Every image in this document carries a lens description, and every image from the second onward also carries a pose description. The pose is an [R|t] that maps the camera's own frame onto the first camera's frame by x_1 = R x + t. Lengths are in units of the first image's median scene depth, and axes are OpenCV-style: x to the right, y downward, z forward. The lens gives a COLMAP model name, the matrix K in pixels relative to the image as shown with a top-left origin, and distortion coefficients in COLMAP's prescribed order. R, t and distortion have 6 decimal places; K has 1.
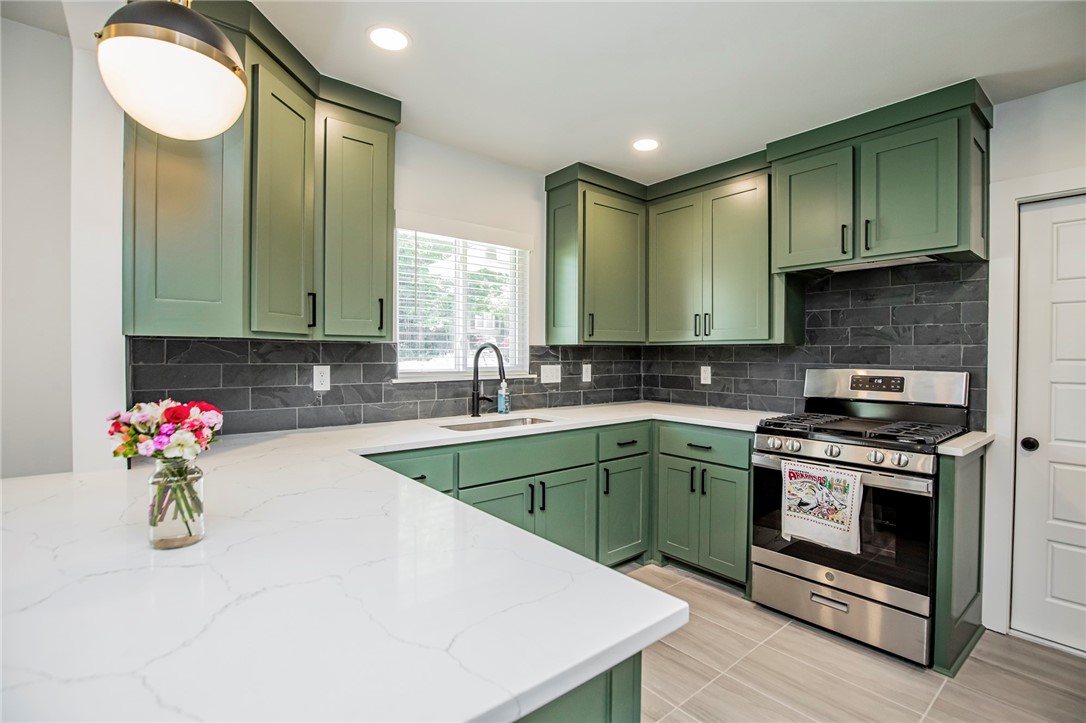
lens RADIAL K [[503.5, 0, 557.8], [0, 503.5, 359.5], [0, 0, 1]] dist [-0.036586, 0.007421]
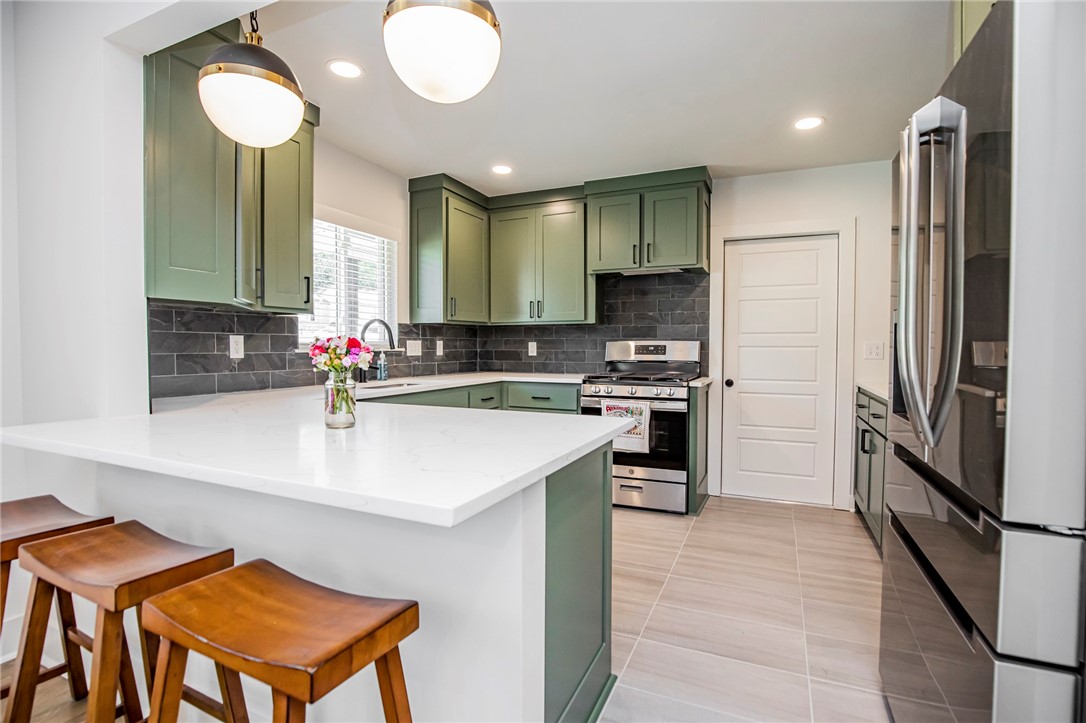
lens RADIAL K [[503.5, 0, 557.8], [0, 503.5, 359.5], [0, 0, 1]] dist [-0.036586, 0.007421]
pose [[0.895836, -0.015378, 0.444119, -0.282764], [0.007957, 0.999796, 0.018569, 0.043792], [-0.444314, -0.013101, 0.895775, -0.244539]]
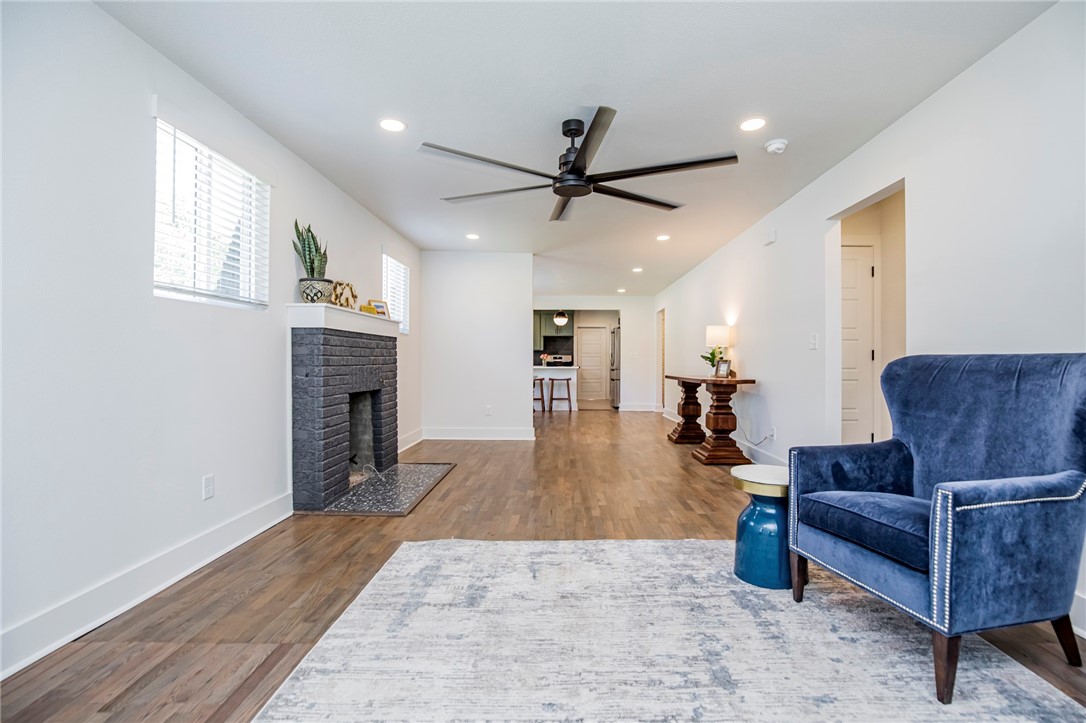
lens RADIAL K [[503.5, 0, 557.8], [0, 503.5, 359.5], [0, 0, 1]] dist [-0.036586, 0.007421]
pose [[0.655539, -0.002309, 0.755158, -3.213813], [0.015726, 0.999820, -0.010595, 0.113329], [-0.754998, 0.018821, 0.655457, -2.373357]]
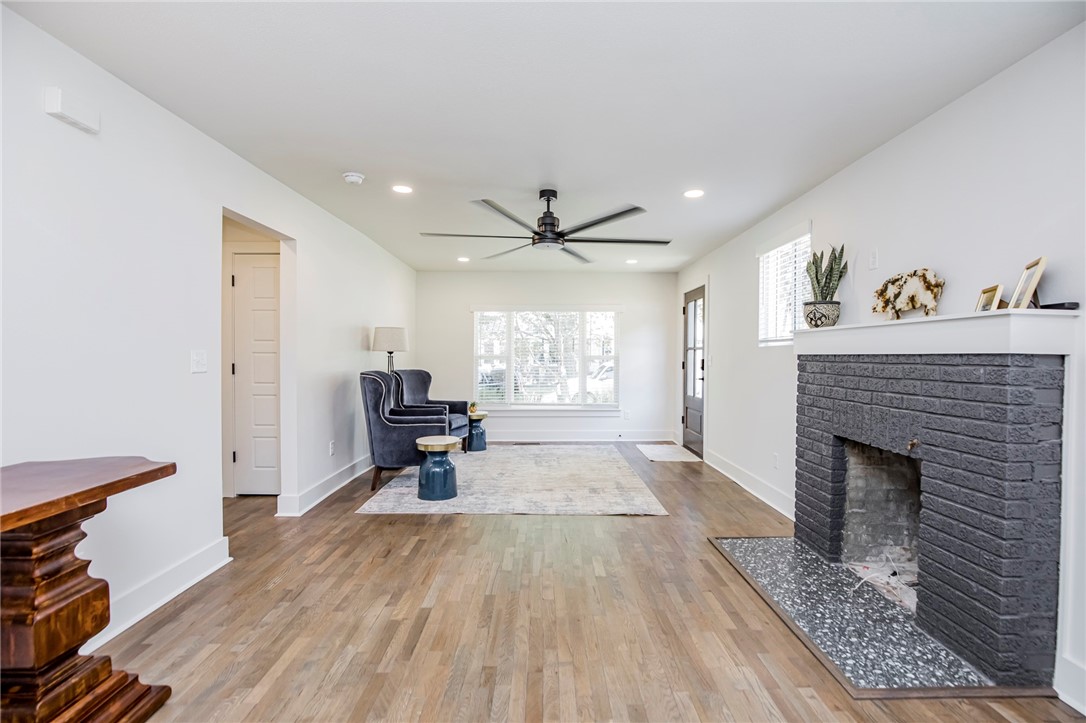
lens RADIAL K [[534.6, 0, 543.0], [0, 534.6, 361.5], [0, 0, 1]] dist [0.000422, 0.000153]
pose [[-0.646614, 0.007314, -0.762783, -1.339703], [-0.014126, 0.999668, 0.021561, 0.013904], [0.762687, 0.024717, -0.646296, -0.825536]]
